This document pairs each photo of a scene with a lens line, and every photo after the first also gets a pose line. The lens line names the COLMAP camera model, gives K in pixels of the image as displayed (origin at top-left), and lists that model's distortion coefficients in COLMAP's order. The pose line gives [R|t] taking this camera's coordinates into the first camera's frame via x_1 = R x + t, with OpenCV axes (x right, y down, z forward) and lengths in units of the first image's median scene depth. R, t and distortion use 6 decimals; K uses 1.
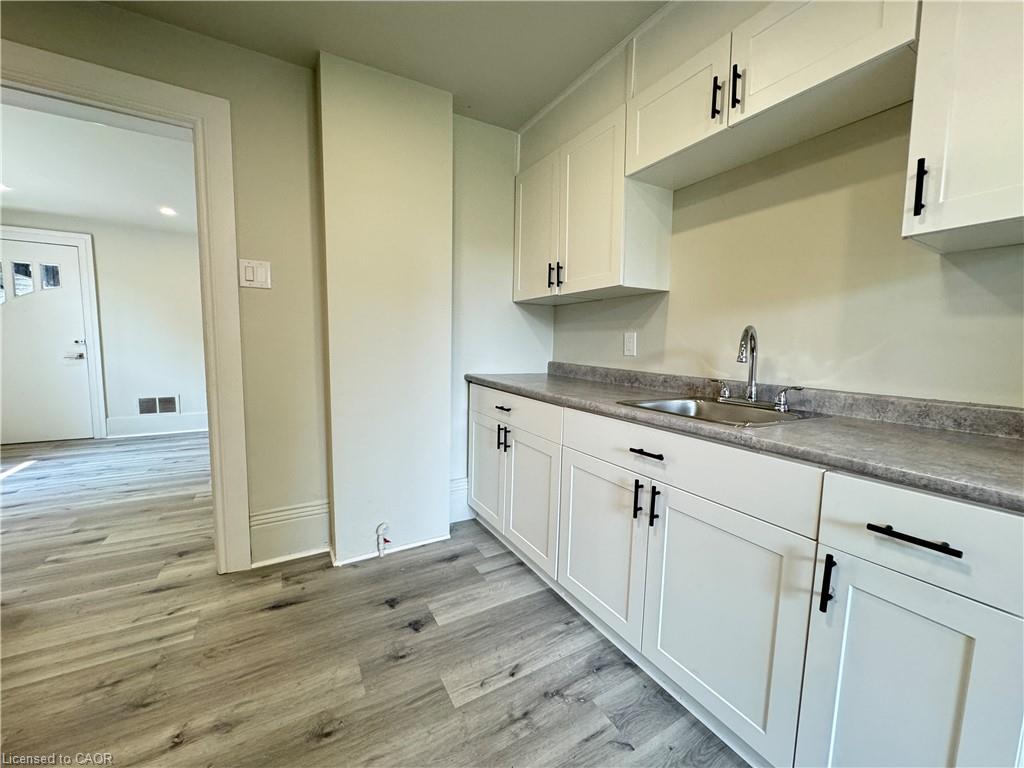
lens RADIAL K [[407.7, 0, 509.4], [0, 407.7, 385.3], [0, 0, 1]] dist [-0.003045, 0.000754]
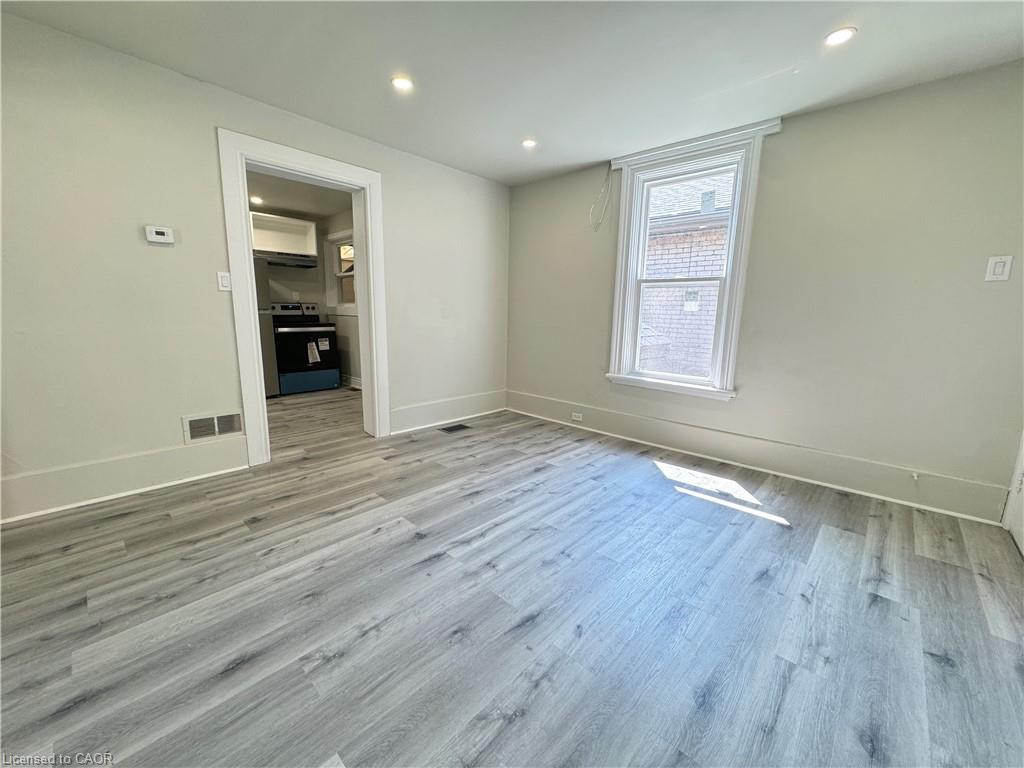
lens RADIAL K [[407.7, 0, 507.8], [0, 407.7, 384.7], [0, 0, 1]] dist [-0.003045, 0.000754]
pose [[-0.955539, 0.018369, -0.294291, -0.745432], [-0.063176, 0.962127, 0.265181, -0.175463], [0.288016, 0.271983, -0.918189, 1.701986]]
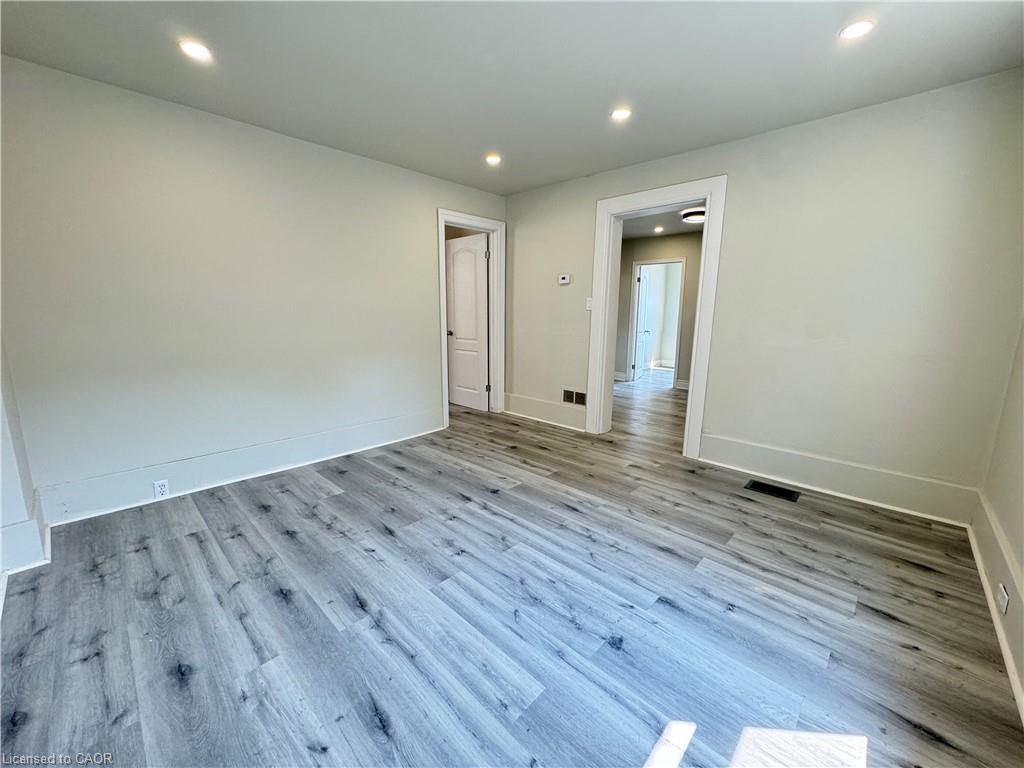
lens RADIAL K [[407.7, 0, 516.3], [0, 407.7, 386.0], [0, 0, 1]] dist [-0.003045, 0.000754]
pose [[-0.290622, -0.191922, 0.937393, -1.608002], [0.082952, 0.970935, 0.224507, -0.175510], [-0.953236, 0.143005, -0.266255, 1.278989]]
